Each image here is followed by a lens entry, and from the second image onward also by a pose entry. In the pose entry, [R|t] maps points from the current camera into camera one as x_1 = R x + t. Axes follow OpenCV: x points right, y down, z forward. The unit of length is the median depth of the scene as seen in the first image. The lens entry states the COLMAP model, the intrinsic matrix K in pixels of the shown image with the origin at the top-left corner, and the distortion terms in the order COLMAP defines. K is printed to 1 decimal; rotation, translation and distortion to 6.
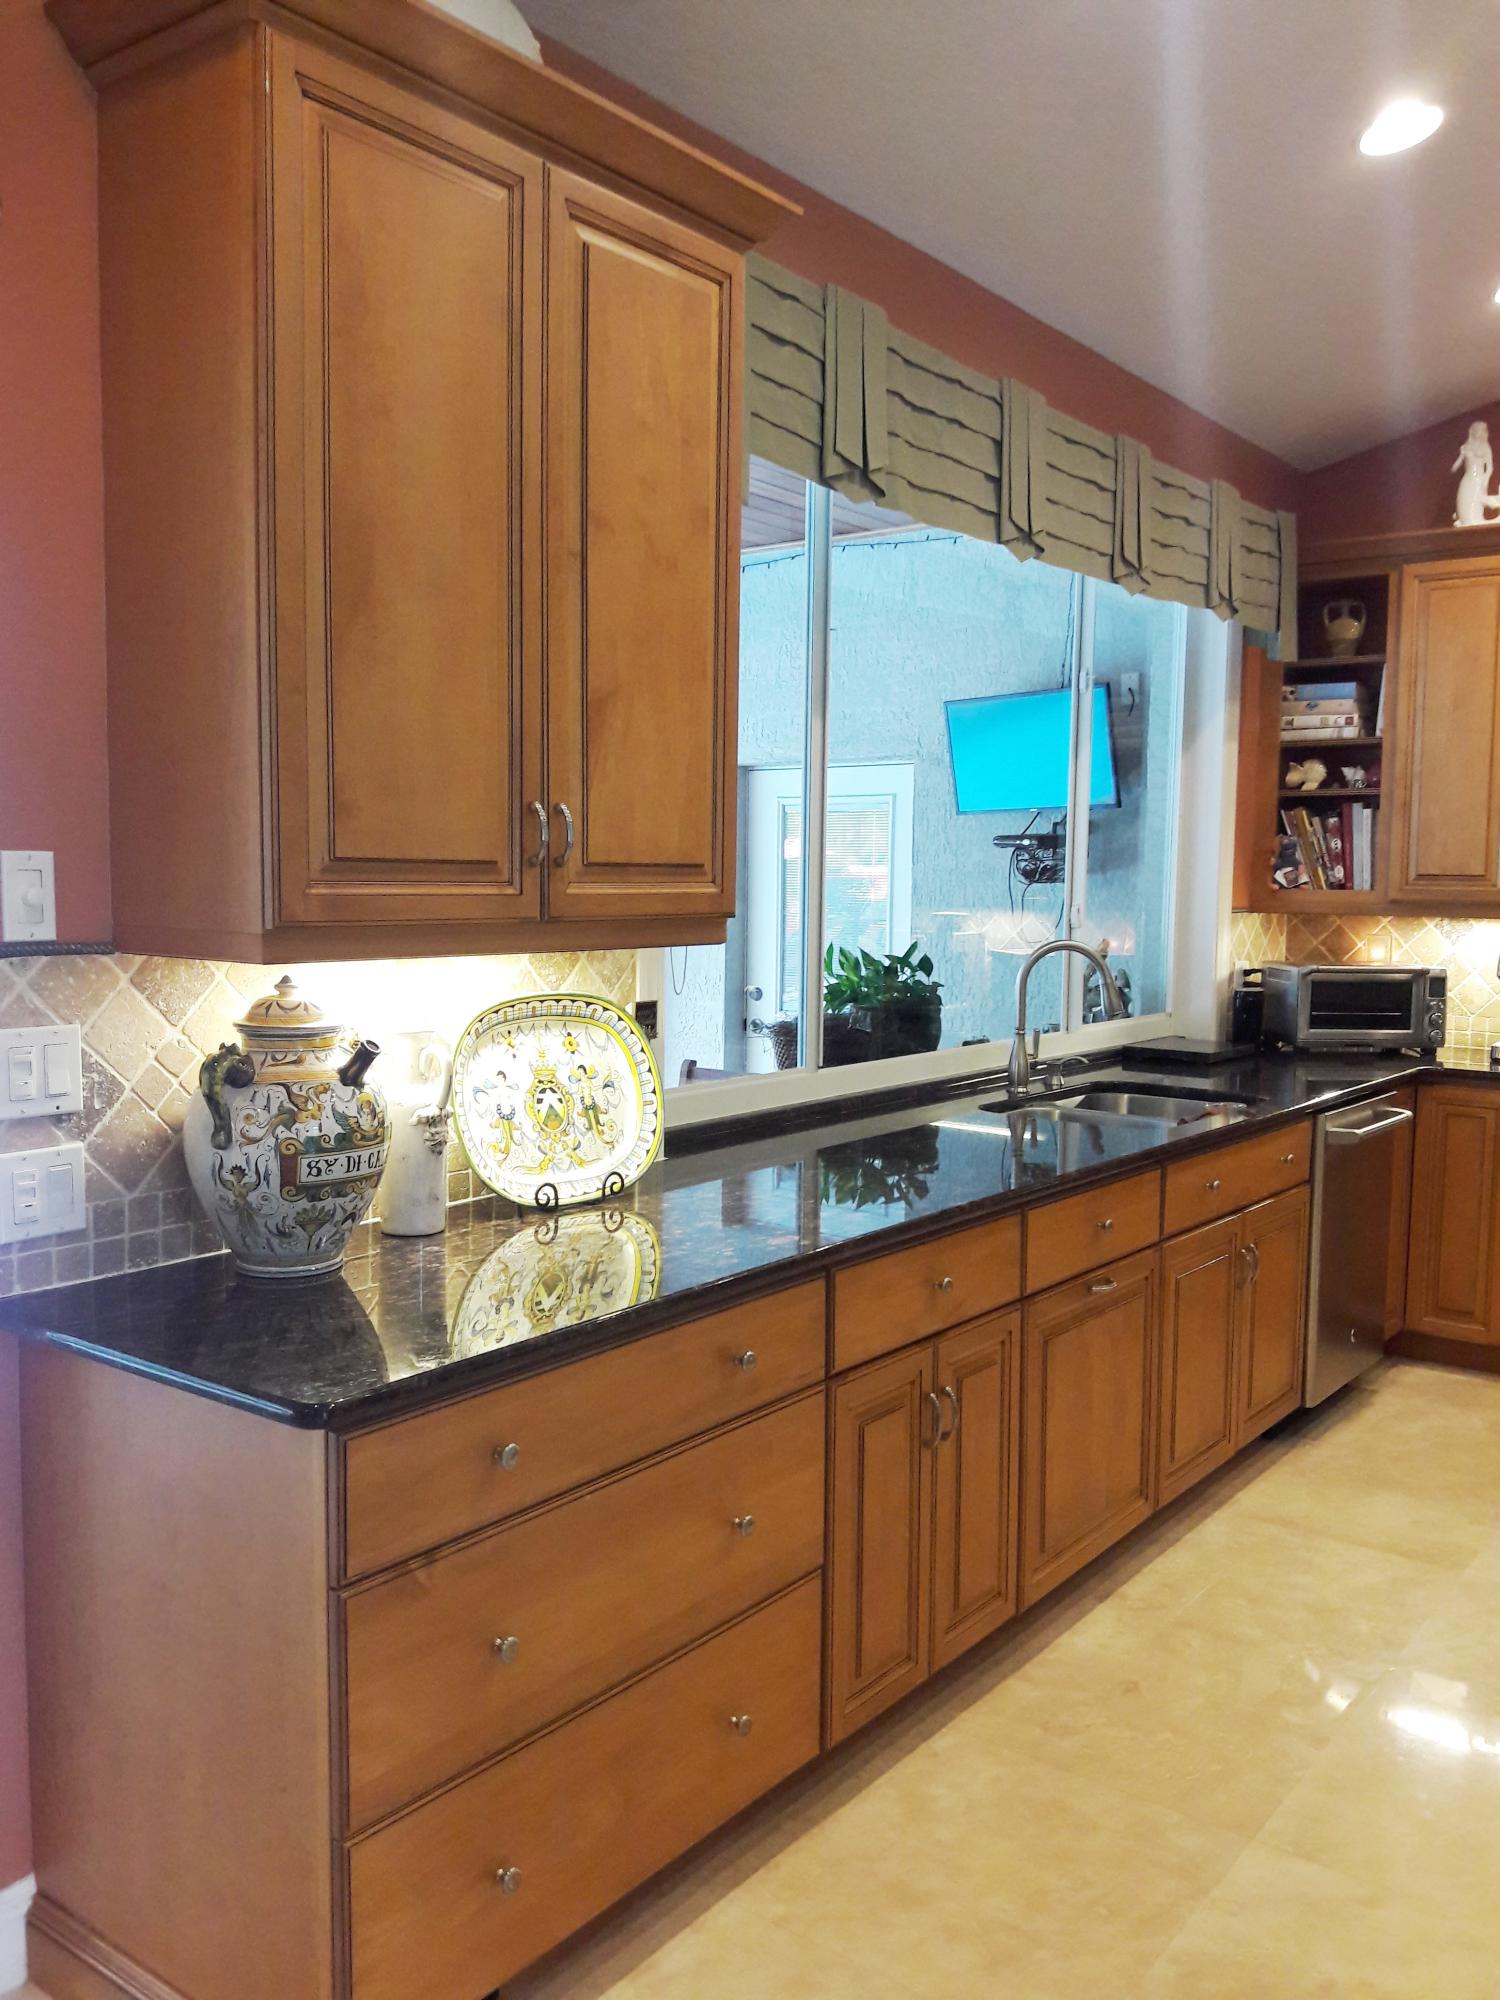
lens RADIAL K [[1636.9, 0, 754.5], [0, 1636.9, 1015.1], [0, 0, 1]] dist [0.058708, -0.126823]
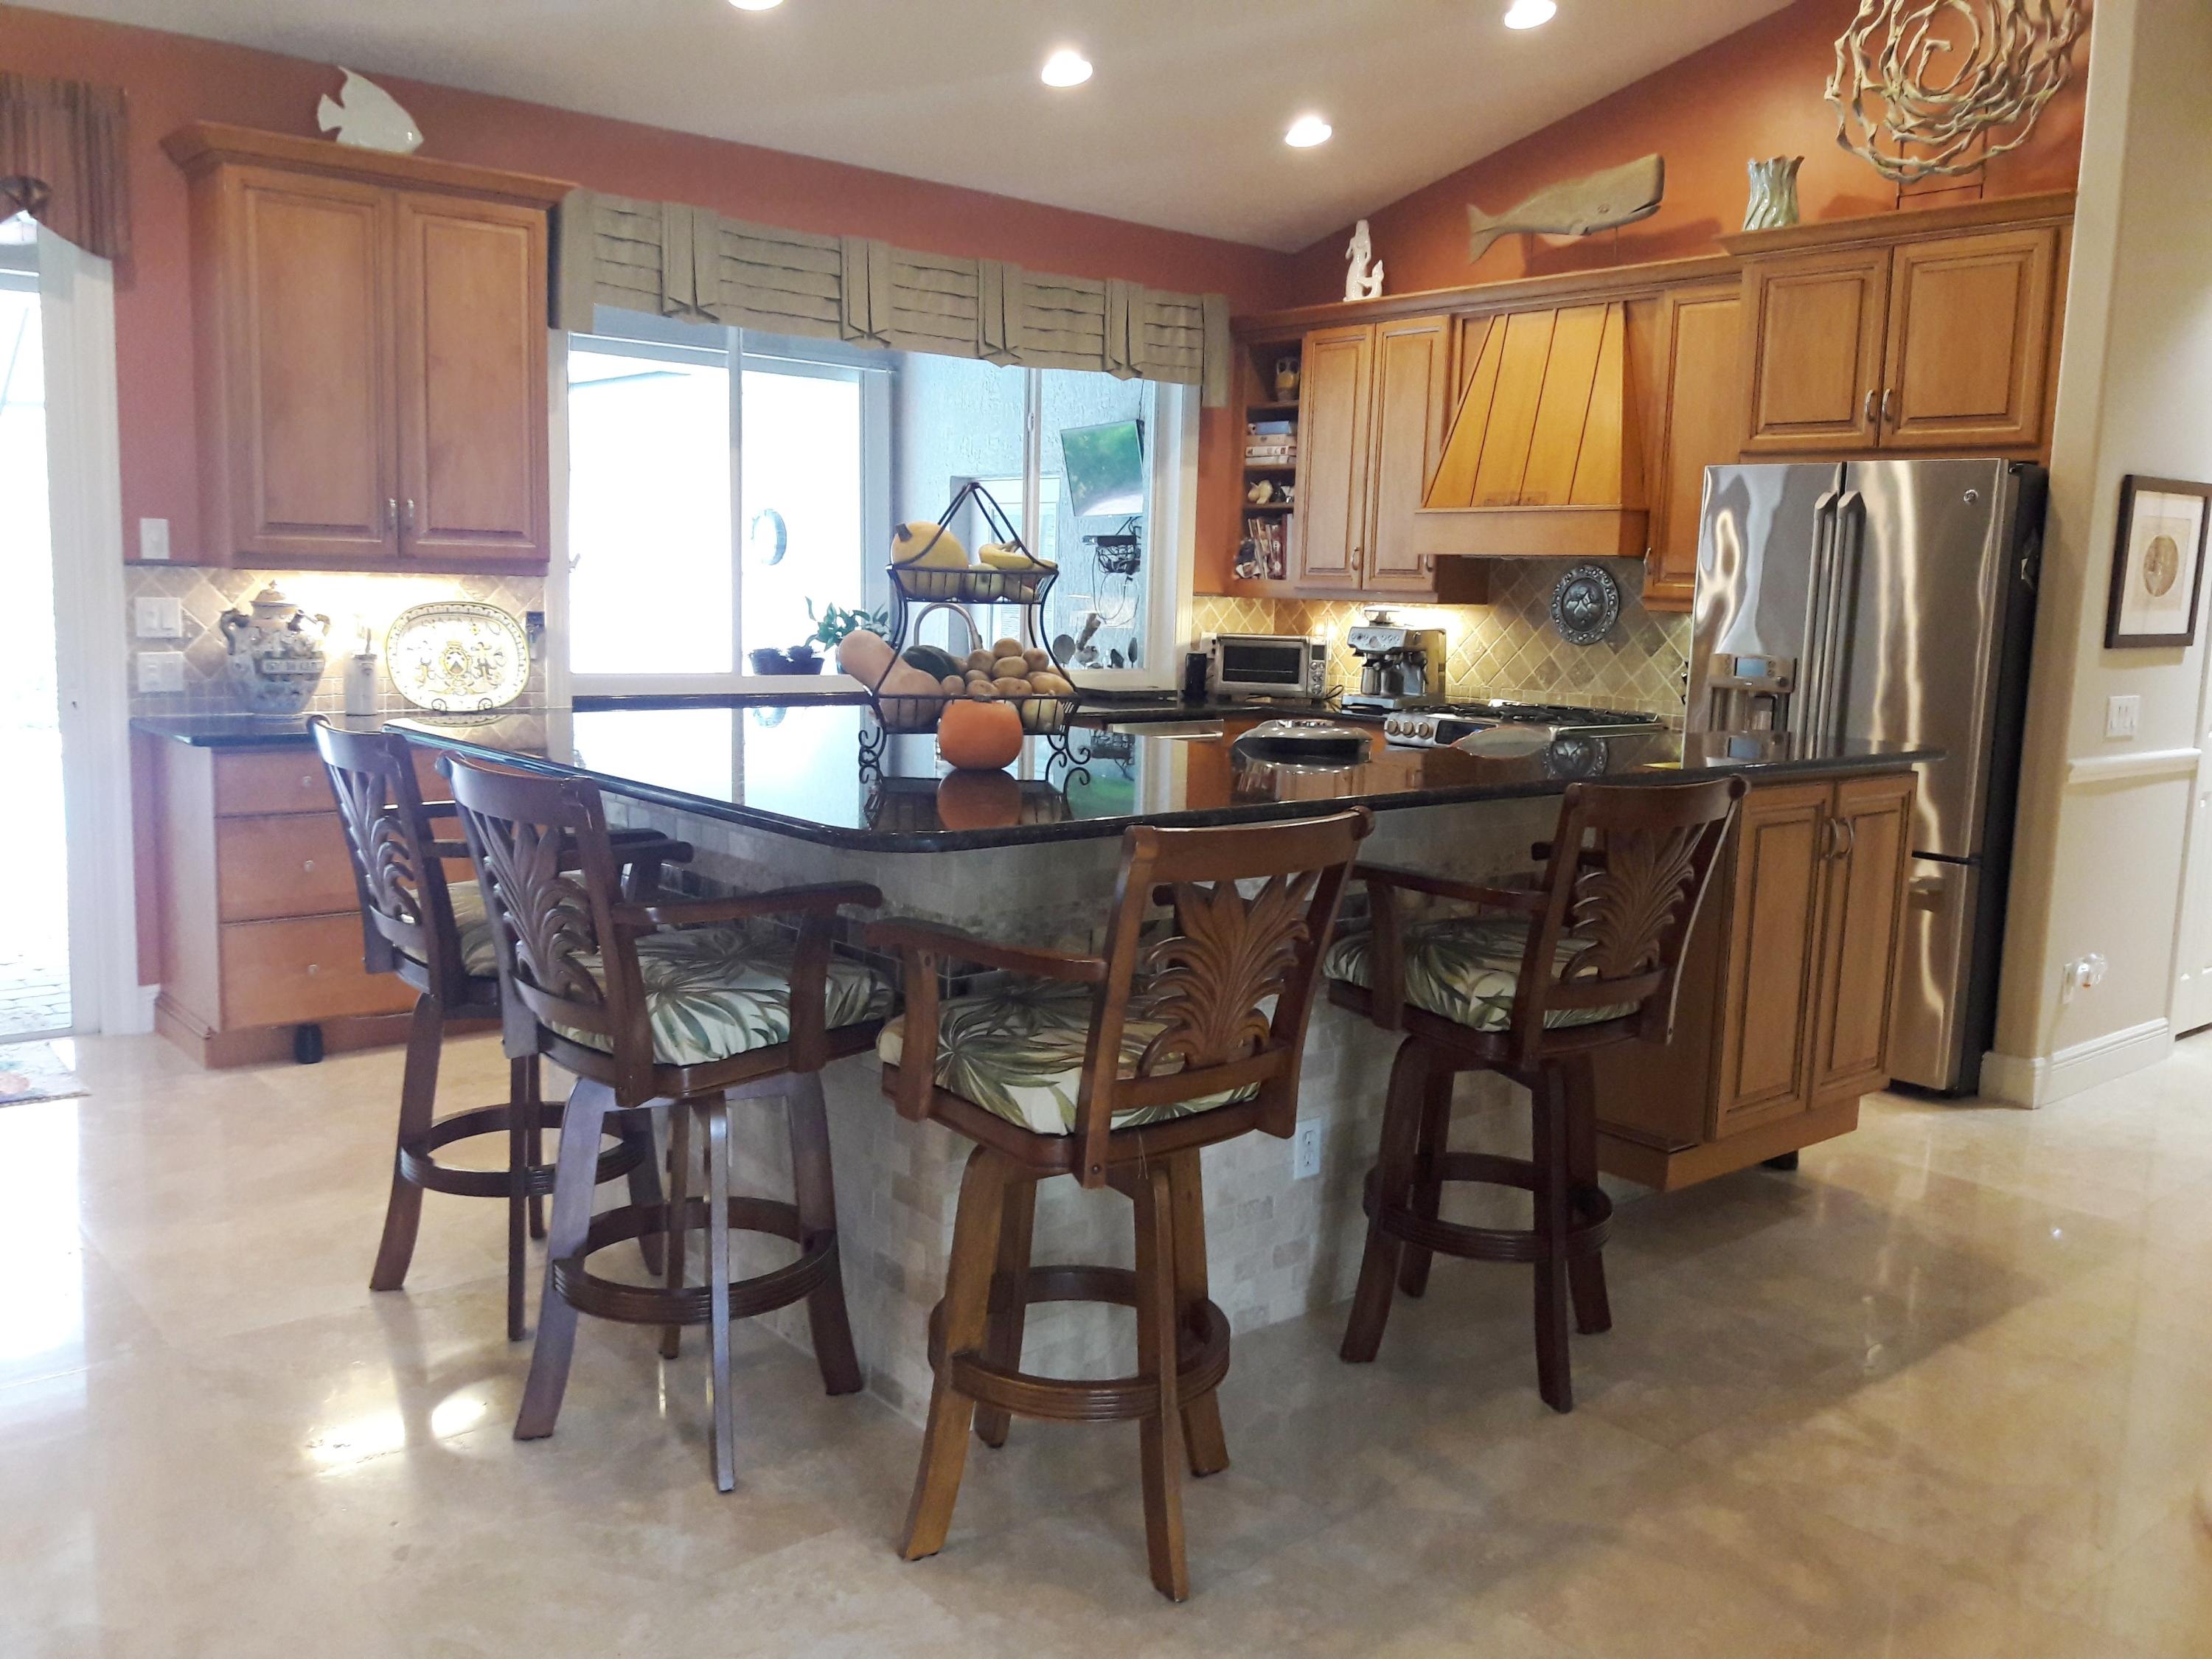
lens RADIAL K [[1810.4, 0, 1103.8], [0, 1810.4, 830.5], [0, 0, 1]] dist [0.058708, -0.126823]
pose [[0.976604, 0.050765, -0.208967, 0.691833], [-0.041309, 0.997926, 0.049374, 0.075752], [0.211040, -0.039586, 0.976676, -0.593852]]
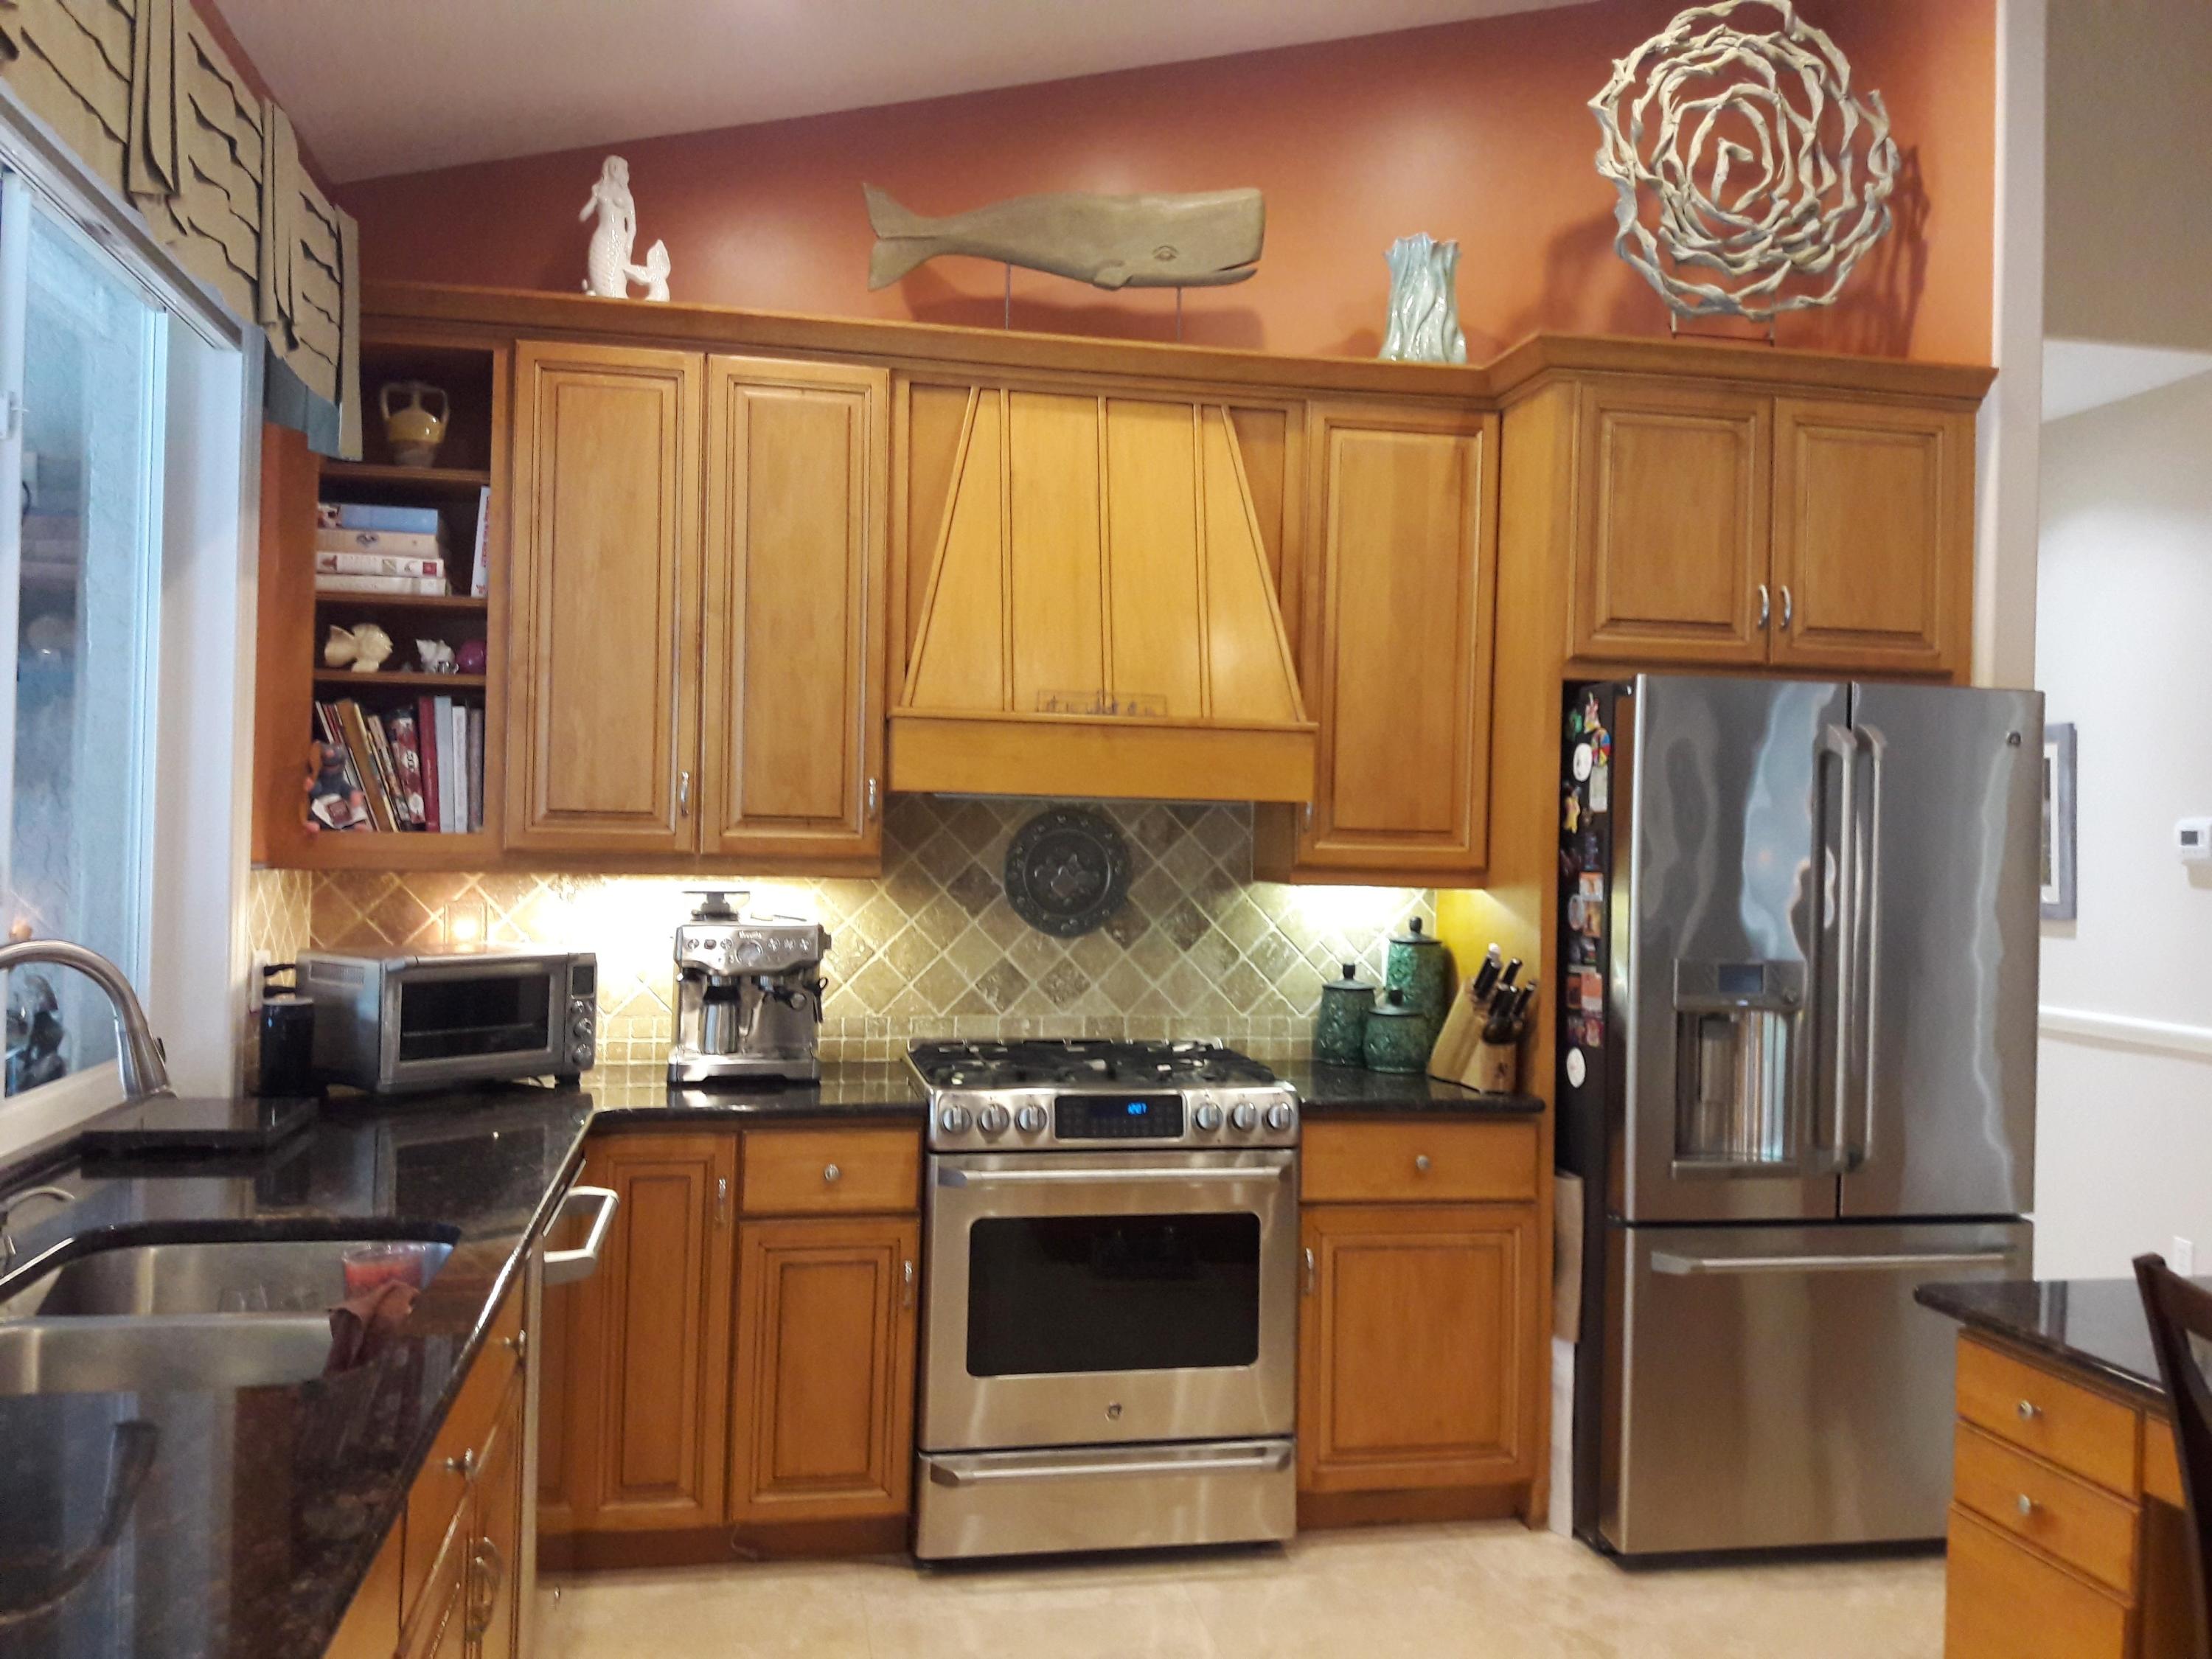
lens RADIAL K [[1810.4, 0, 1126.5], [0, 1810.4, 828.8], [0, 0, 1]] dist [0.058708, -0.126823]
pose [[0.656833, 0.009677, 0.753974, 0.008591], [0.048703, 0.997285, -0.055228, -0.033101], [-0.752462, 0.072997, 0.654578, 0.437278]]
